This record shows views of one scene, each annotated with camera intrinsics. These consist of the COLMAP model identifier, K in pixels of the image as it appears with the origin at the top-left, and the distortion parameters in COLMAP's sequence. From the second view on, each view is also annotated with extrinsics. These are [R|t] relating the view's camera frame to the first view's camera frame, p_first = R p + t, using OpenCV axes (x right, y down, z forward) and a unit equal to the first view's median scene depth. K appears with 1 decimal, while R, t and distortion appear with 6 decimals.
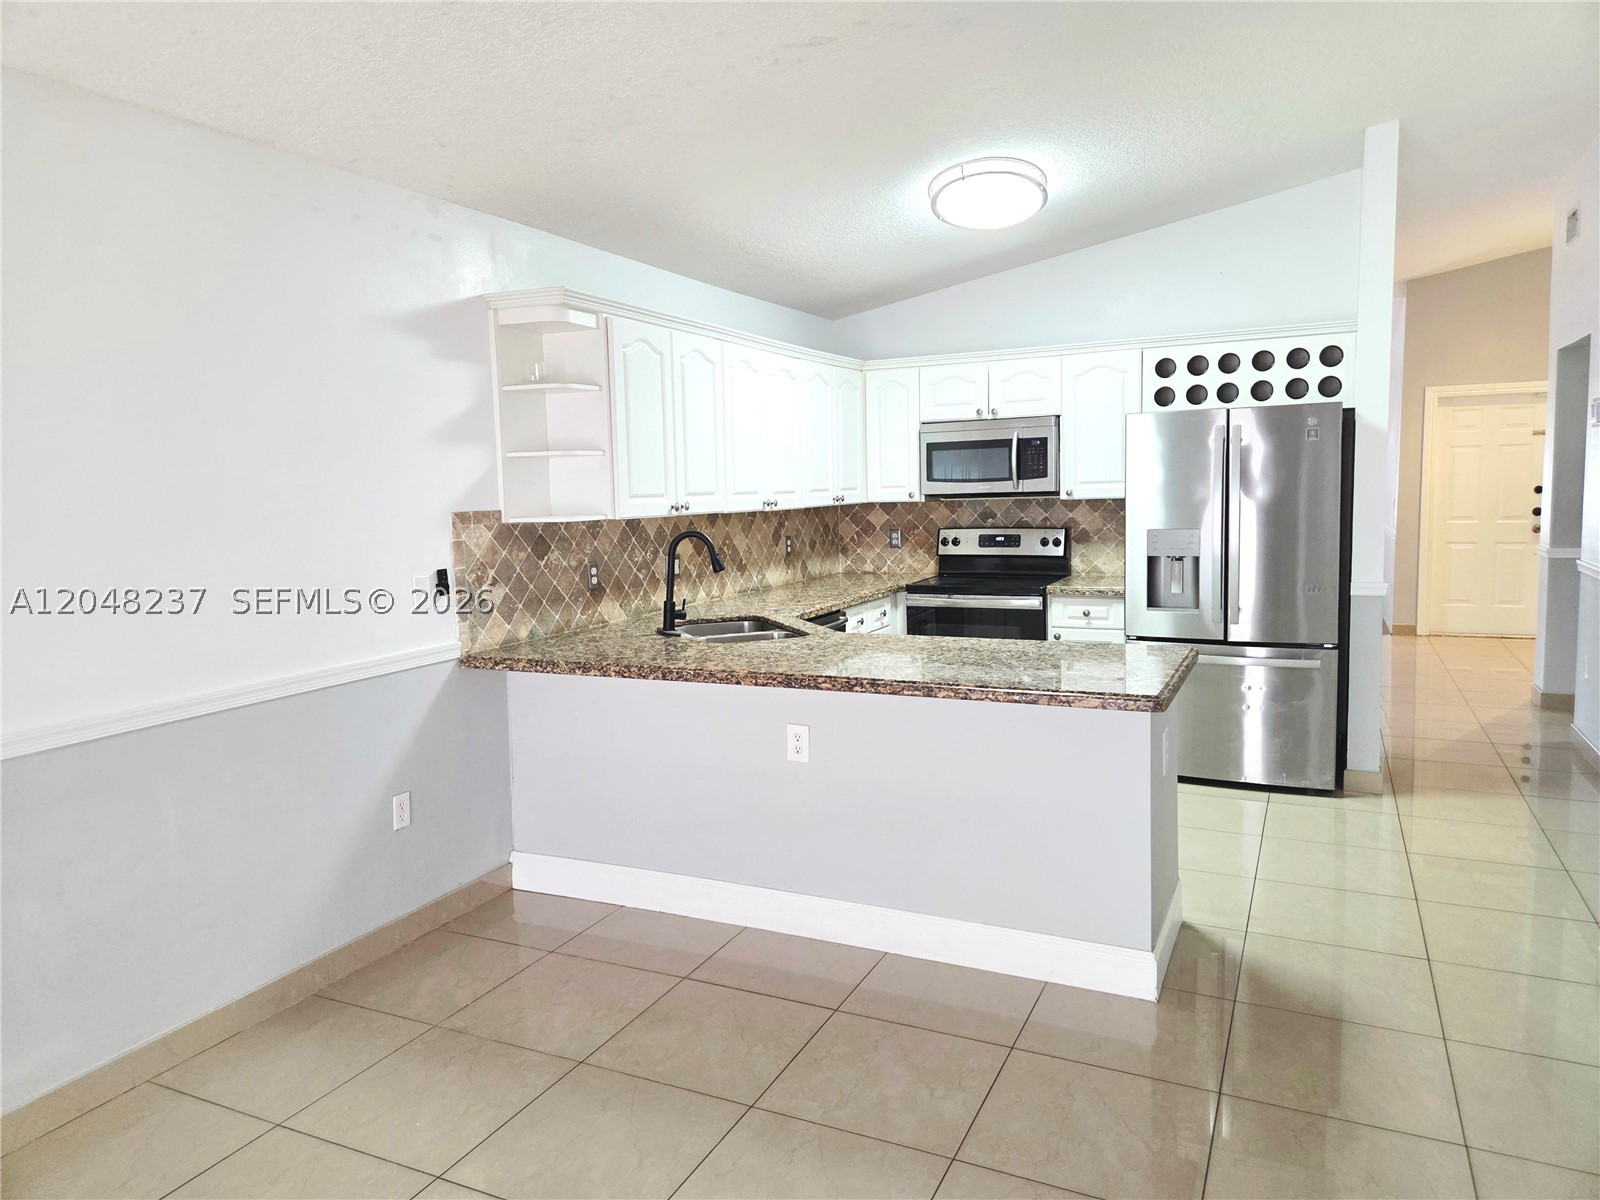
lens RADIAL K [[1071.9, 0, 792.5], [0, 1071.9, 588.8], [0, 0, 1]] dist [0.050028, -0.036032]
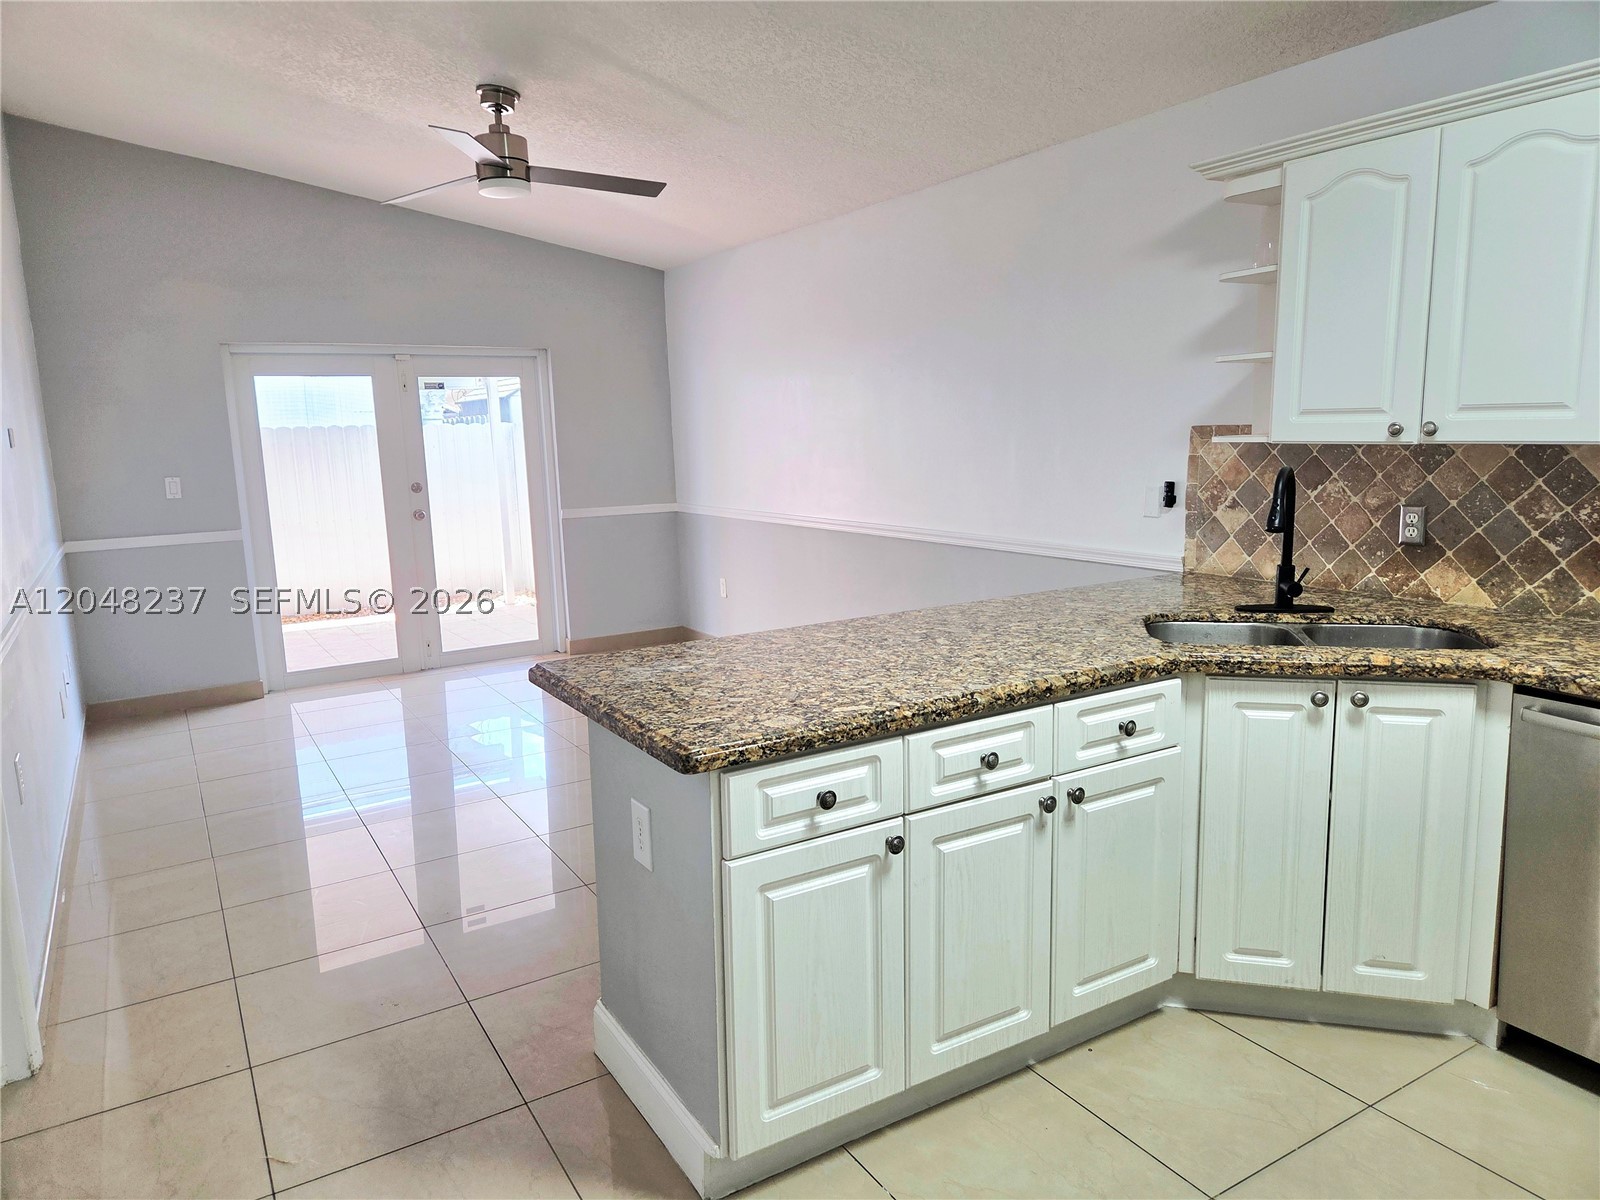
lens RADIAL K [[1071.9, 0, 807.8], [0, 1071.9, 590.0], [0, 0, 1]] dist [0.050028, -0.036032]
pose [[-0.543076, 0.160536, -0.824194, 0.471342], [-0.048780, 0.973864, 0.221831, -0.083586], [0.838265, 0.160676, -0.521051, 0.821602]]
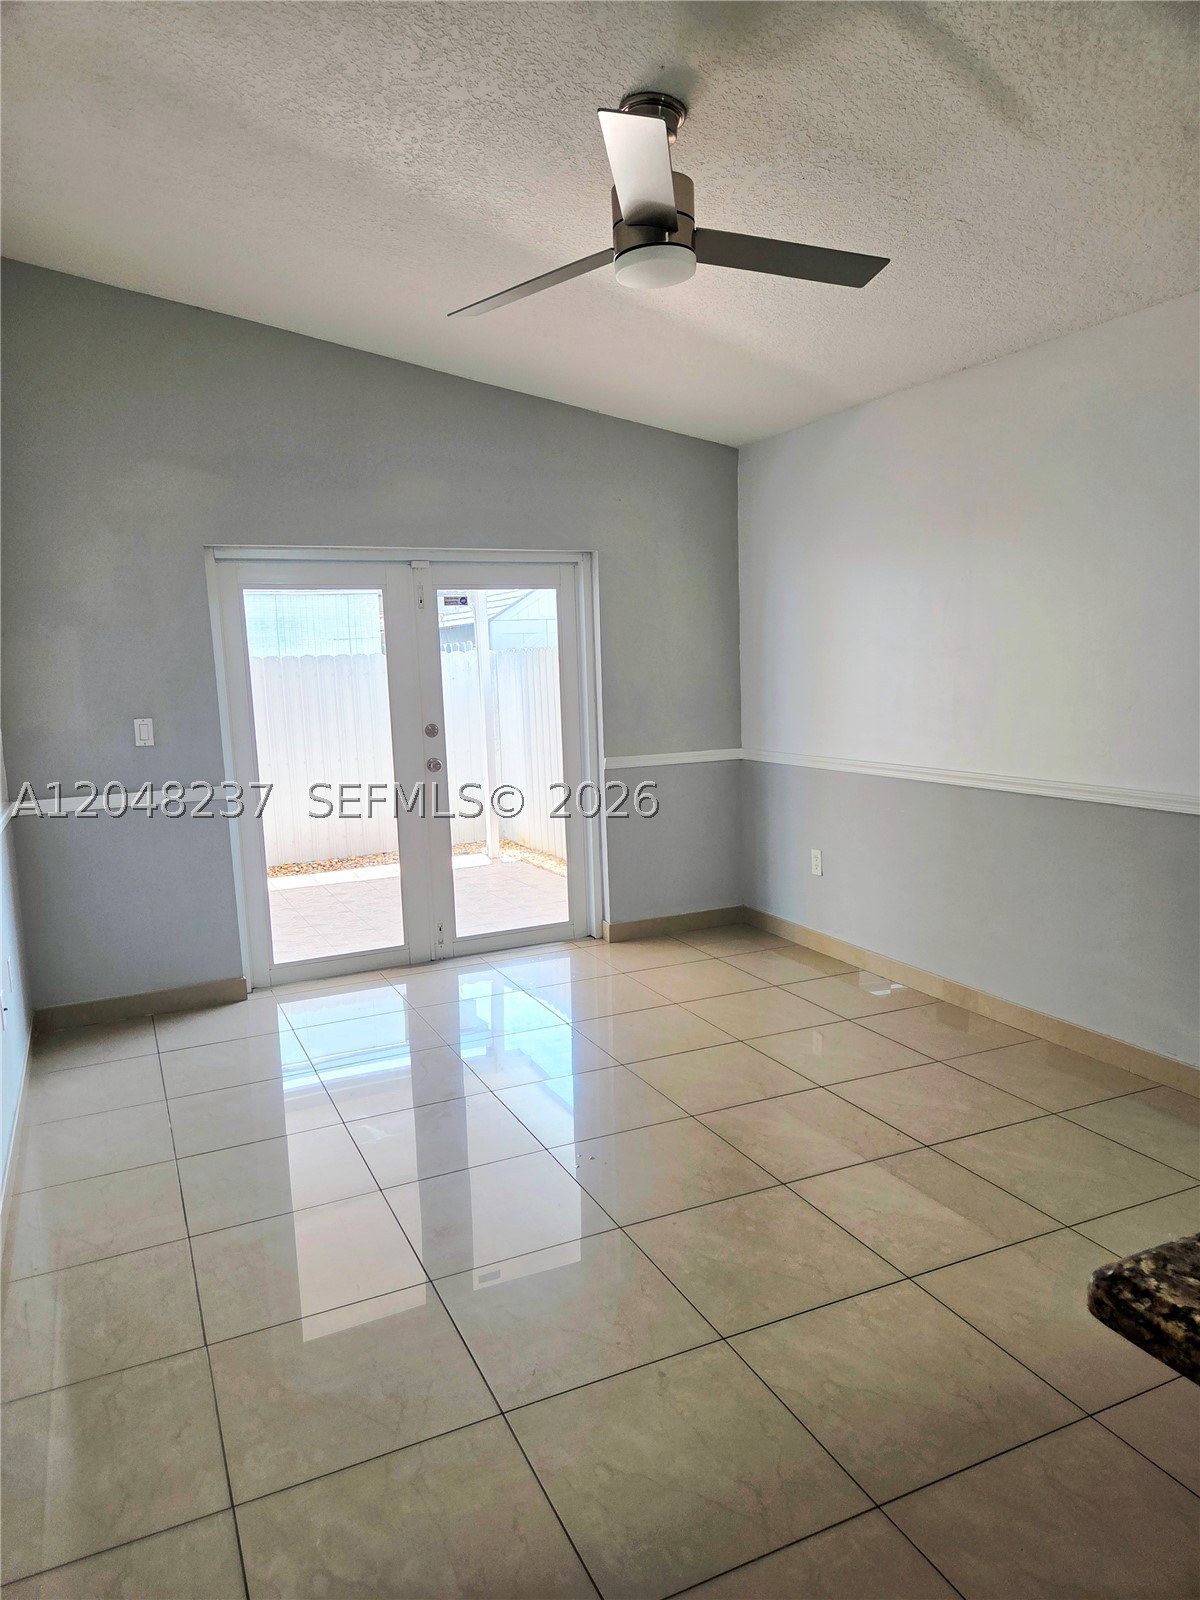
lens RADIAL K [[1071.9, 0, 598.8], [0, 1071.9, 805.5], [0, 0, 1]] dist [0.050028, -0.036032]
pose [[-0.644126, 0.146134, -0.750831, 0.418957], [-0.033901, 0.975163, 0.218878, -0.073092], [0.764168, 0.166439, -0.623174, 0.716888]]
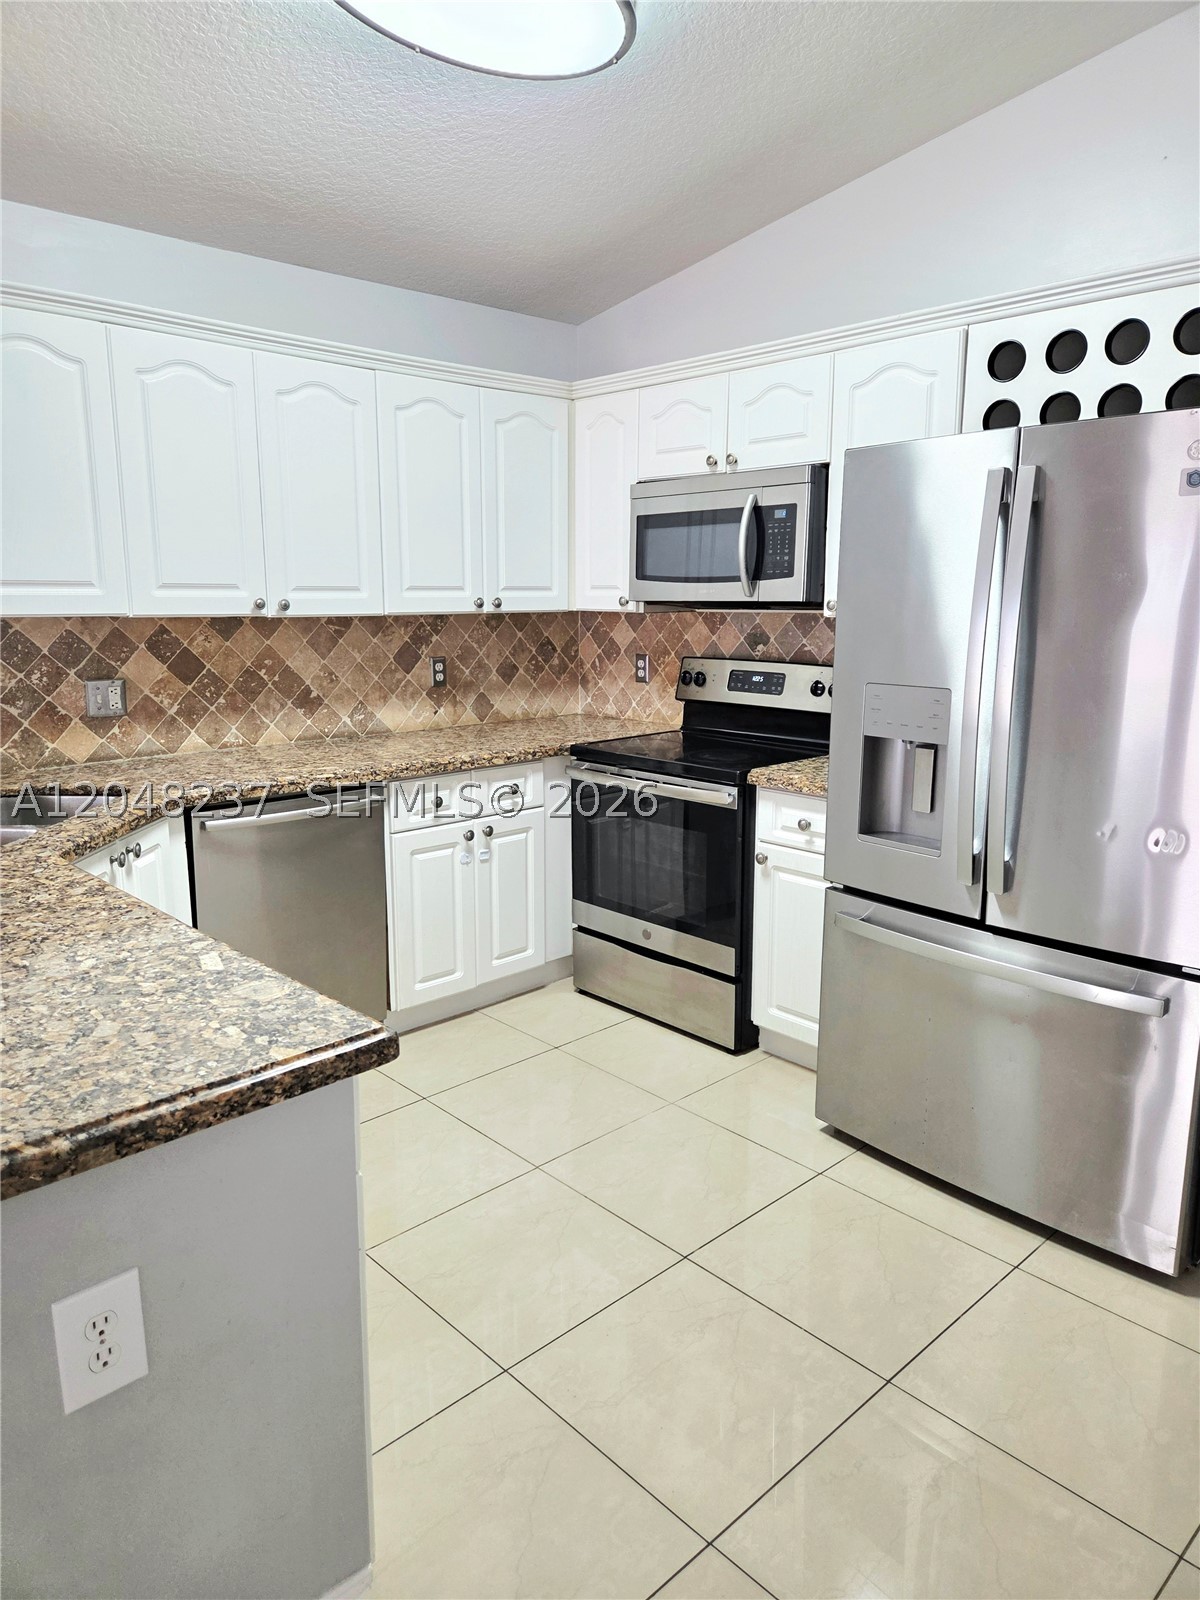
lens RADIAL K [[1071.9, 0, 613.2], [0, 1071.9, 797.6], [0, 0, 1]] dist [0.050028, -0.036032]
pose [[0.932498, 0.095289, -0.348379, 0.362340], [-0.060543, 0.992161, 0.109323, -0.044766], [0.356065, -0.080852, 0.930957, 0.434970]]
